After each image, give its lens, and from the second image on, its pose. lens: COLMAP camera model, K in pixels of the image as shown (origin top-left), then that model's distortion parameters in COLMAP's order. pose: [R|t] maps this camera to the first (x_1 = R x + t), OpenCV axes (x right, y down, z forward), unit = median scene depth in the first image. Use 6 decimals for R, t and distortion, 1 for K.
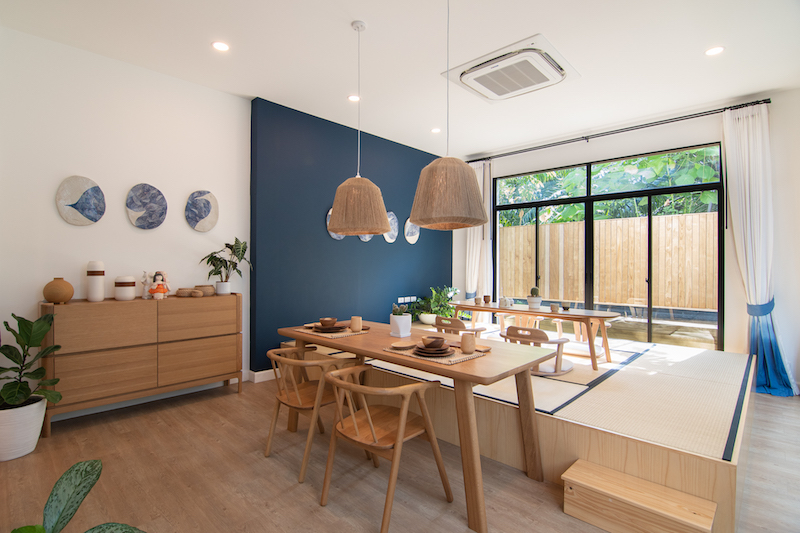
lens RADIAL K [[386.3, 0, 400.0], [0, 386.3, 266.5], [0, 0, 1]] dist [0.001535, -0.010940]
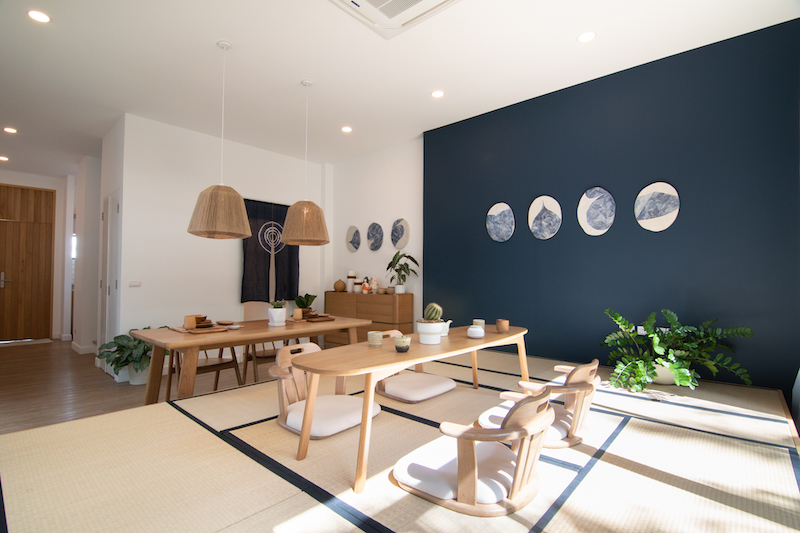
lens RADIAL K [[385.5, 0, 400.1], [0, 385.5, 272.1], [0, 0, 1]] dist [-0.000431, -0.000101]
pose [[0.045485, -0.026141, -0.998623, 0.716128], [-0.016218, 0.999506, -0.026902, 0.026270], [0.998833, 0.017419, 0.045039, 0.771922]]
